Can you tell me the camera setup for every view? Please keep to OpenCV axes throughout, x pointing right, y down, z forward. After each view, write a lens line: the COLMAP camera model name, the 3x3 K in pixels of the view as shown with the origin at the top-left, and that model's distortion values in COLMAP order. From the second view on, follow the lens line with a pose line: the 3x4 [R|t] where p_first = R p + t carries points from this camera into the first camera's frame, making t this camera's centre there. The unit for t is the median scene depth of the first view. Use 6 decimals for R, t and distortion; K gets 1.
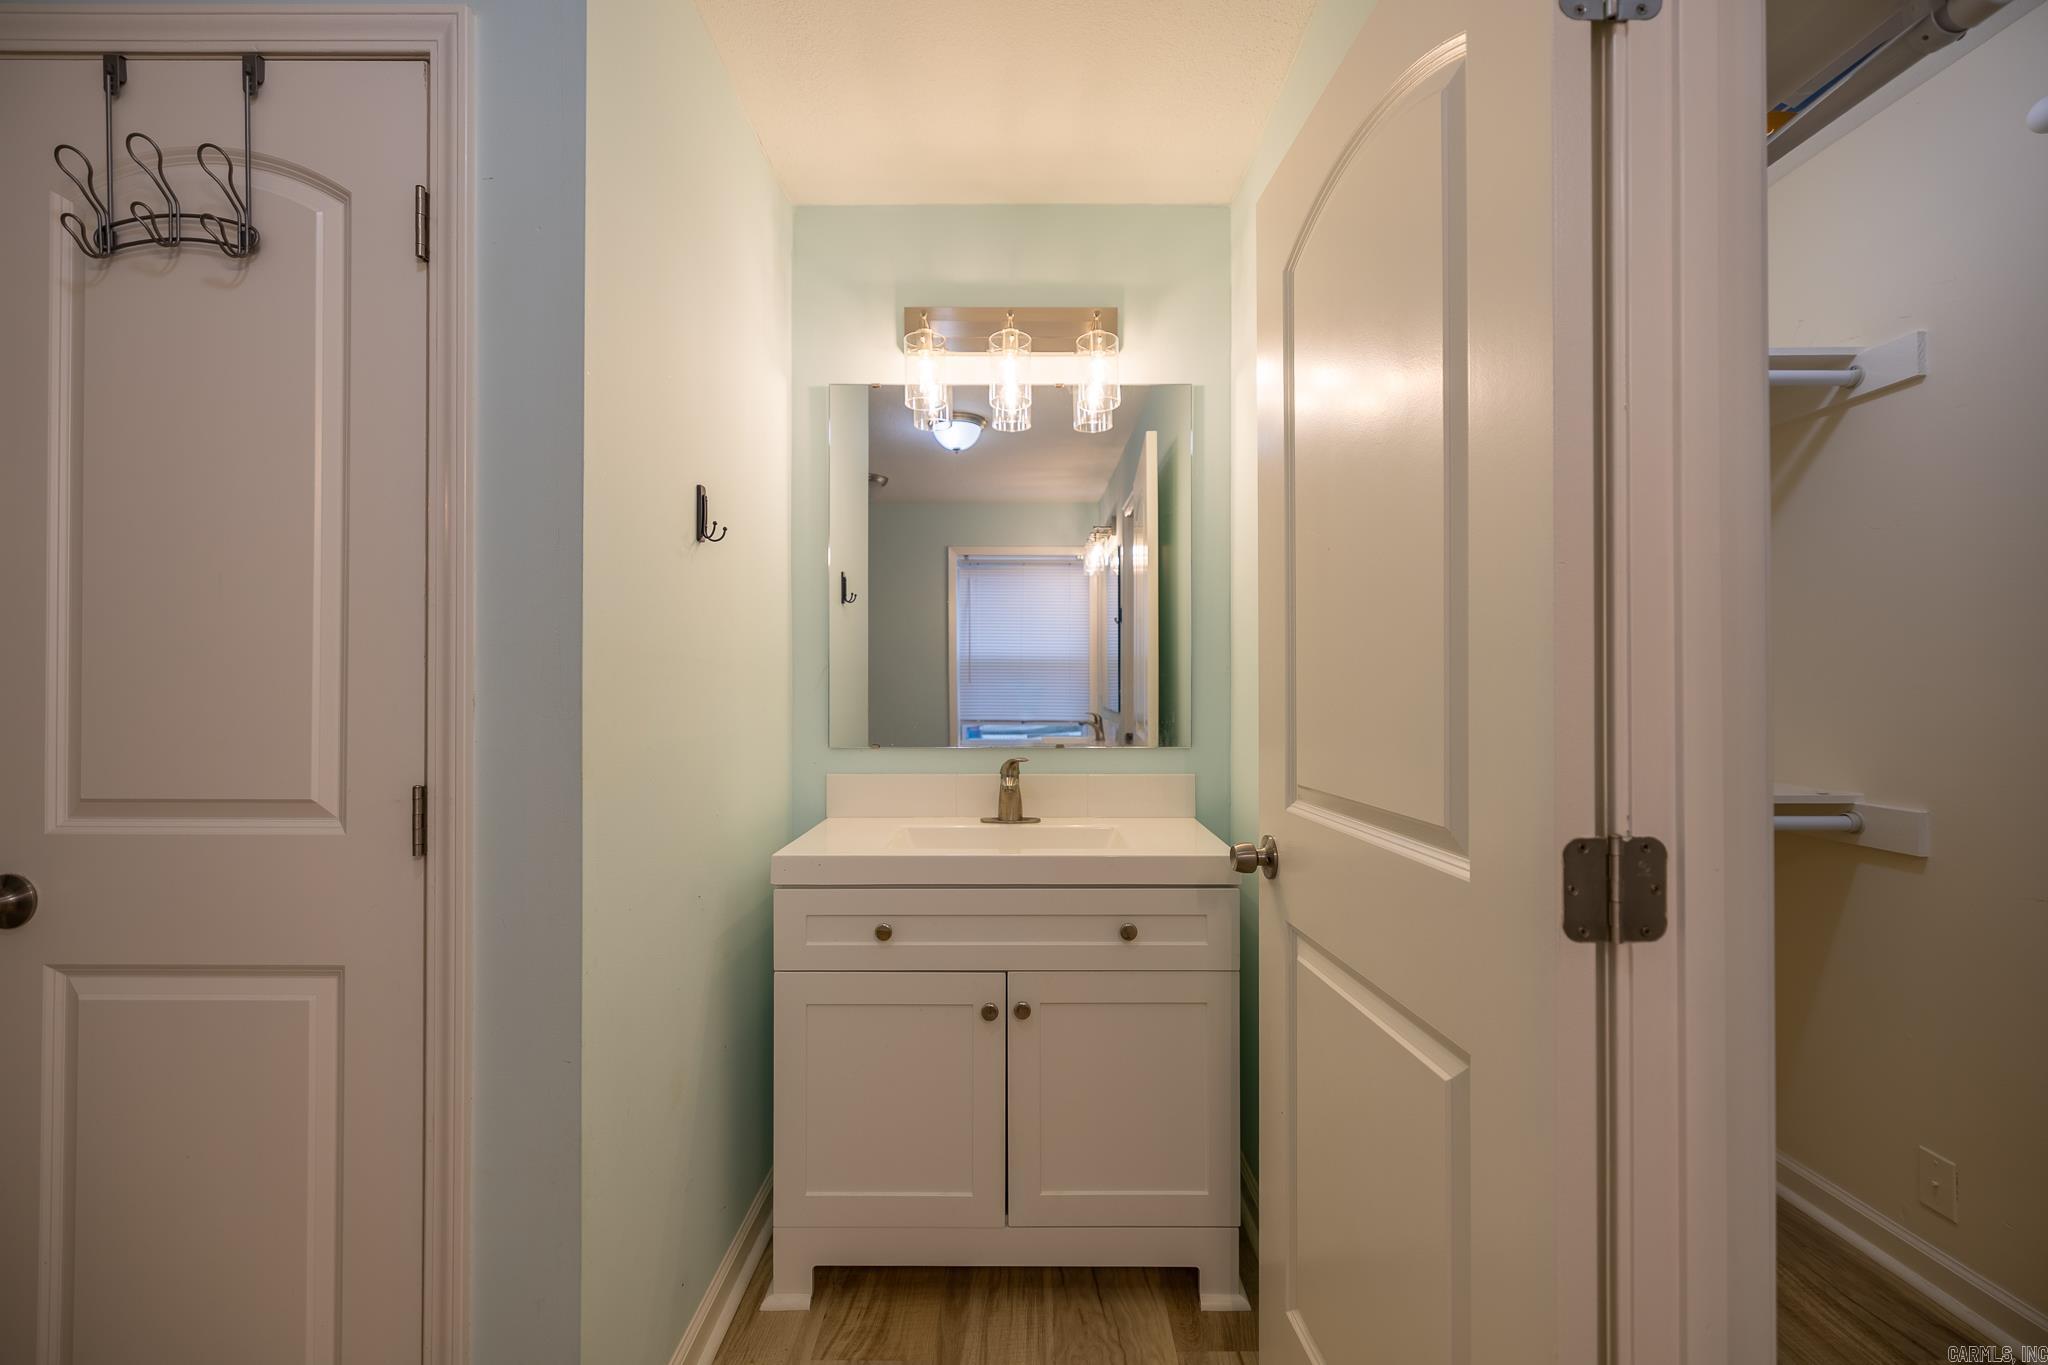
lens RADIAL K [[859.6, 0, 1029.3], [0, 859.6, 679.9], [0, 0, 1]] dist [0.000040, 0.000012]
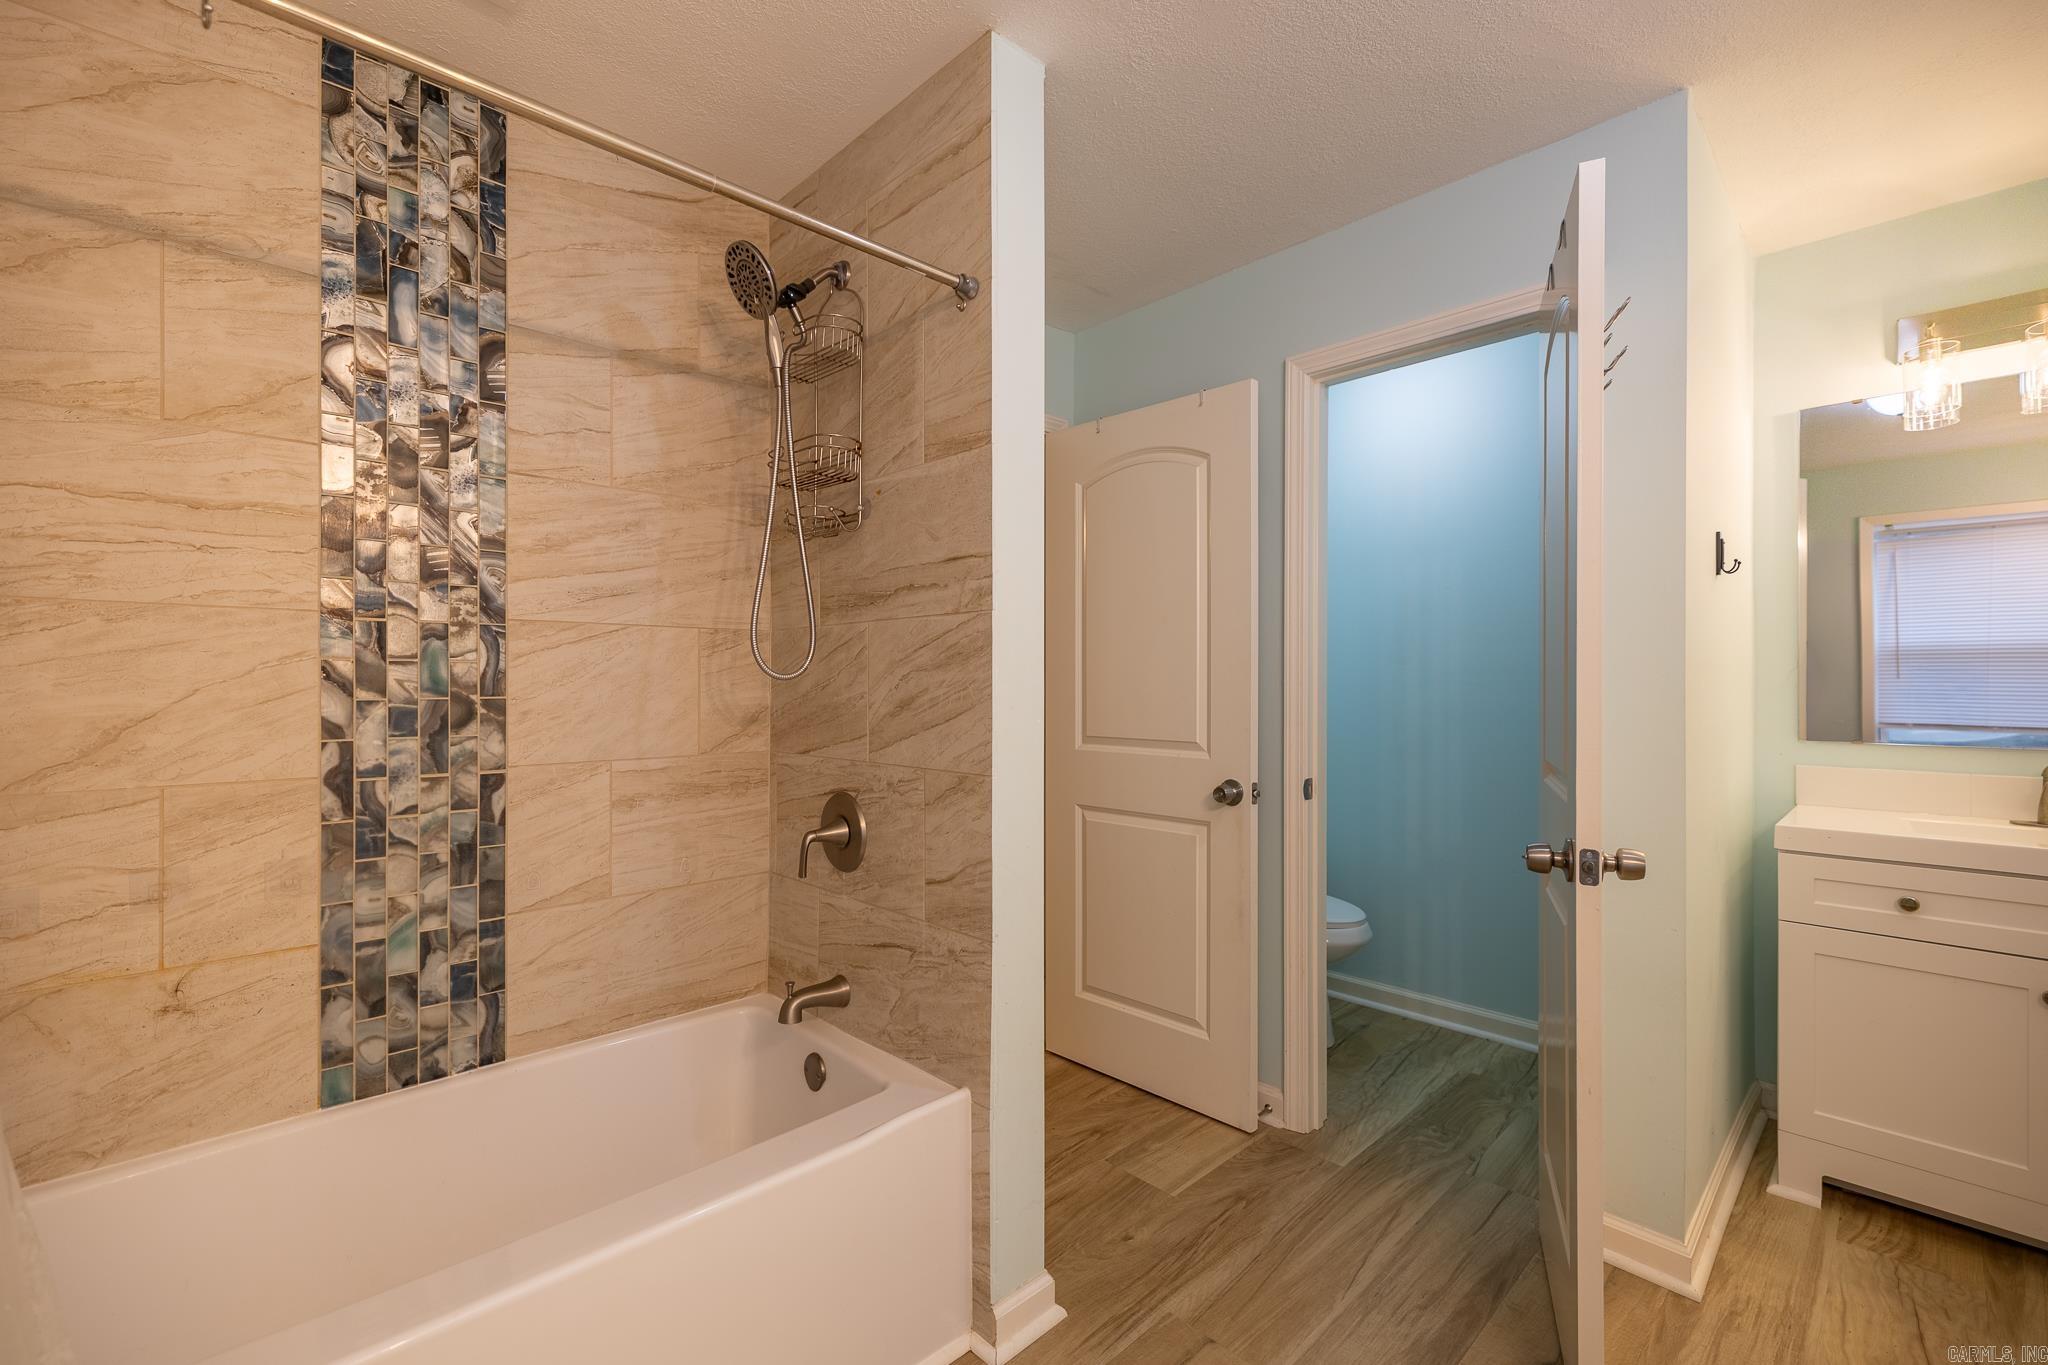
lens RADIAL K [[859.6, 0, 1037.7], [0, 859.6, 687.2], [0, 0, 1]] dist [0.000040, 0.000012]
pose [[0.688269, -0.002510, -0.725451, -0.135626], [0.010048, 0.999931, 0.006074, -0.008240], [0.725386, -0.011470, 0.688247, -0.595788]]
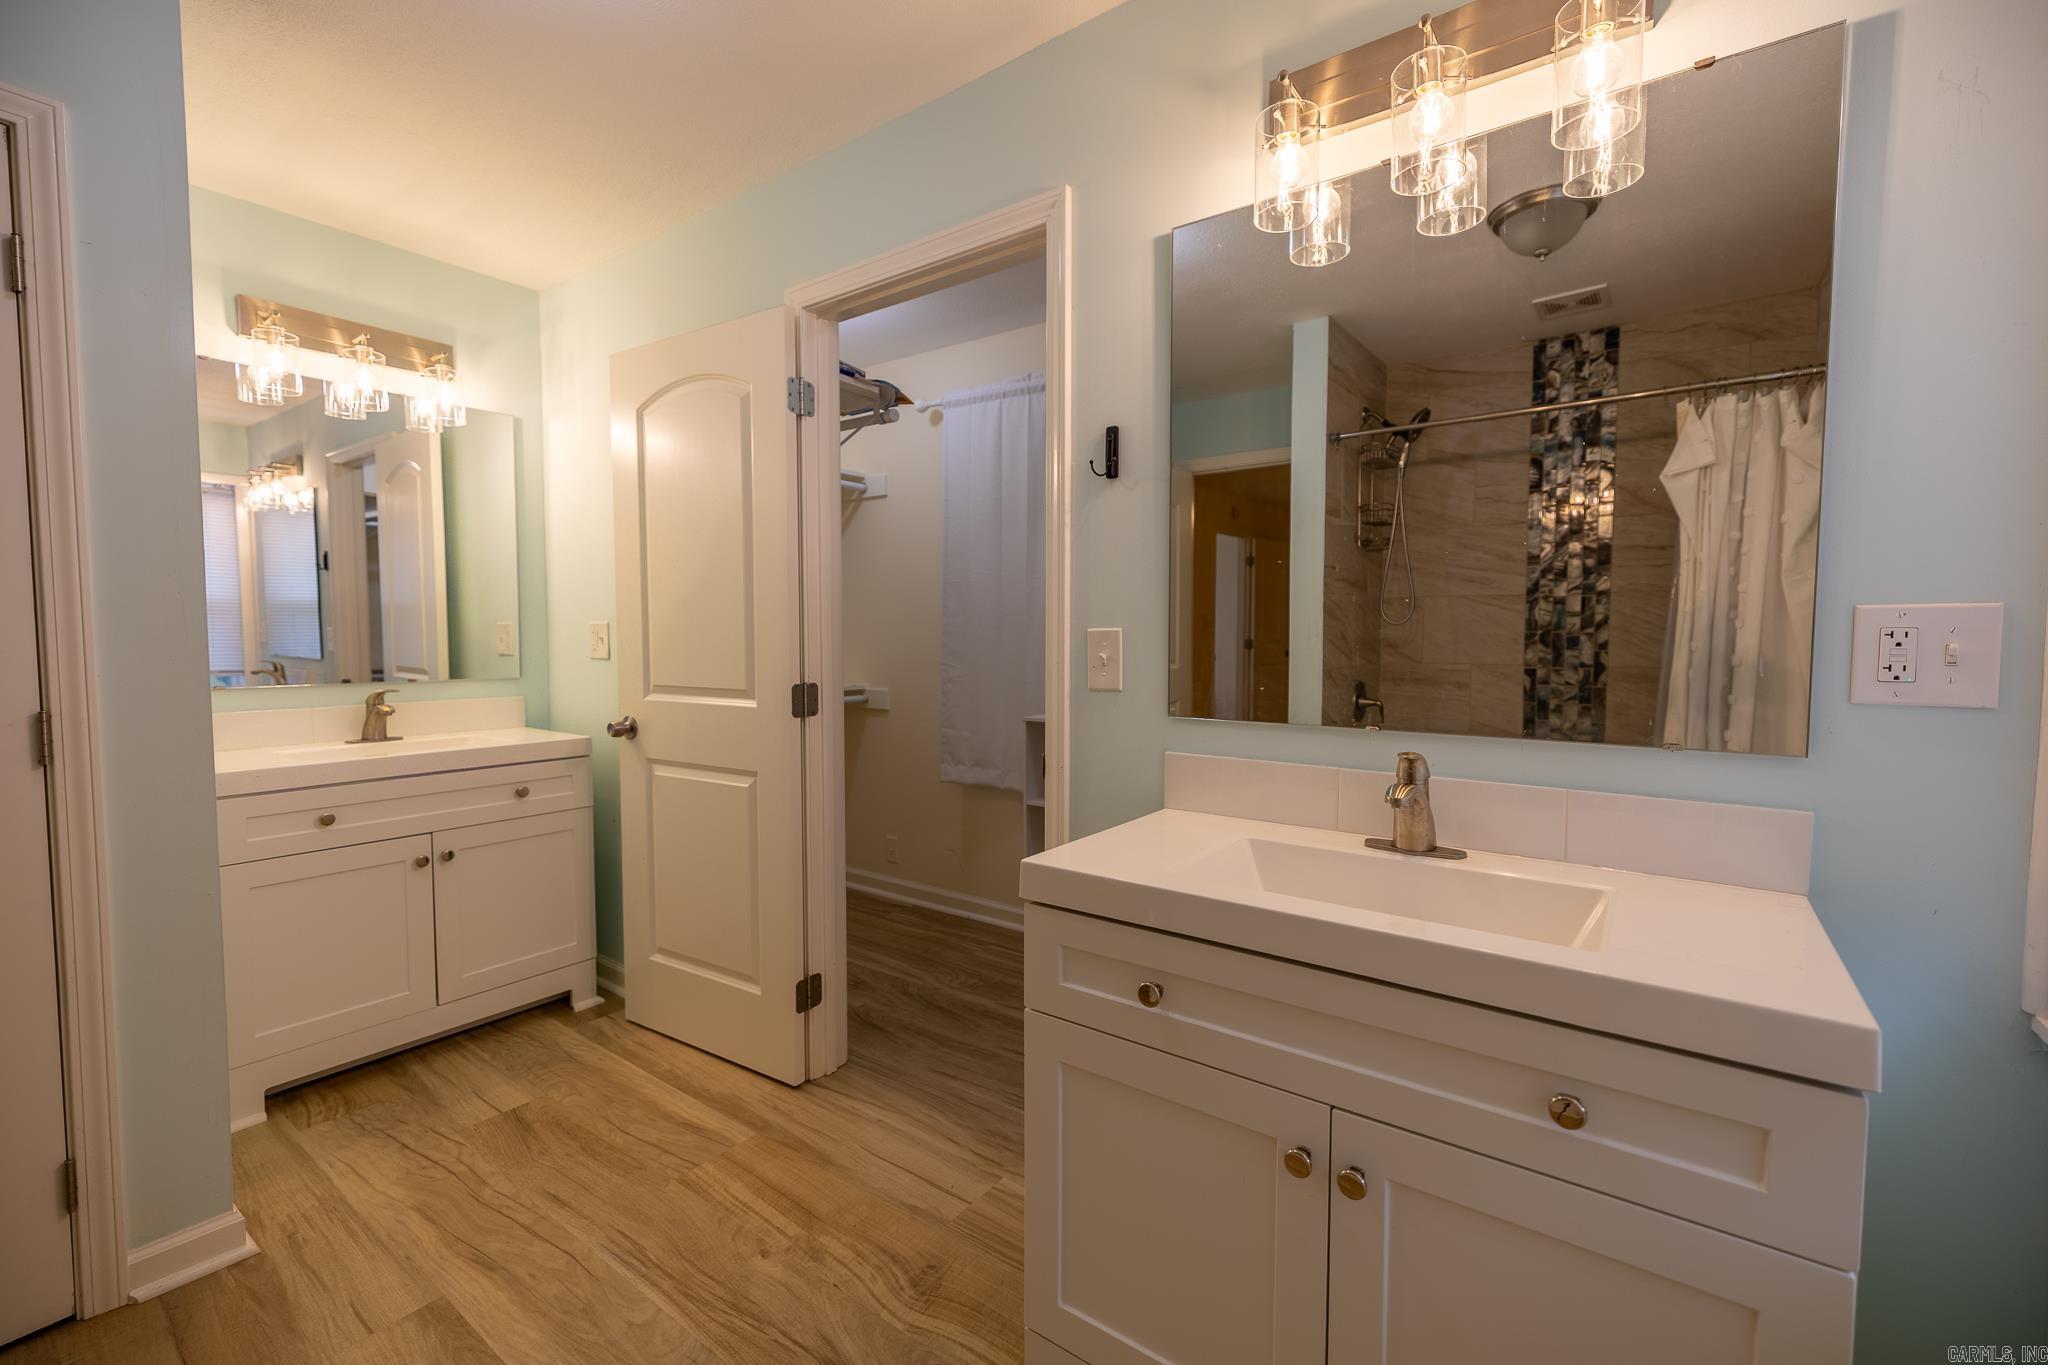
lens RADIAL K [[859.6, 0, 1013.6], [0, 859.6, 684.8], [0, 0, 1]] dist [0.000040, 0.000012]
pose [[0.598286, -0.047819, 0.799855, -0.580697], [-0.008047, 0.997809, 0.065672, -0.010302], [-0.801243, -0.045727, 0.596590, -0.625949]]
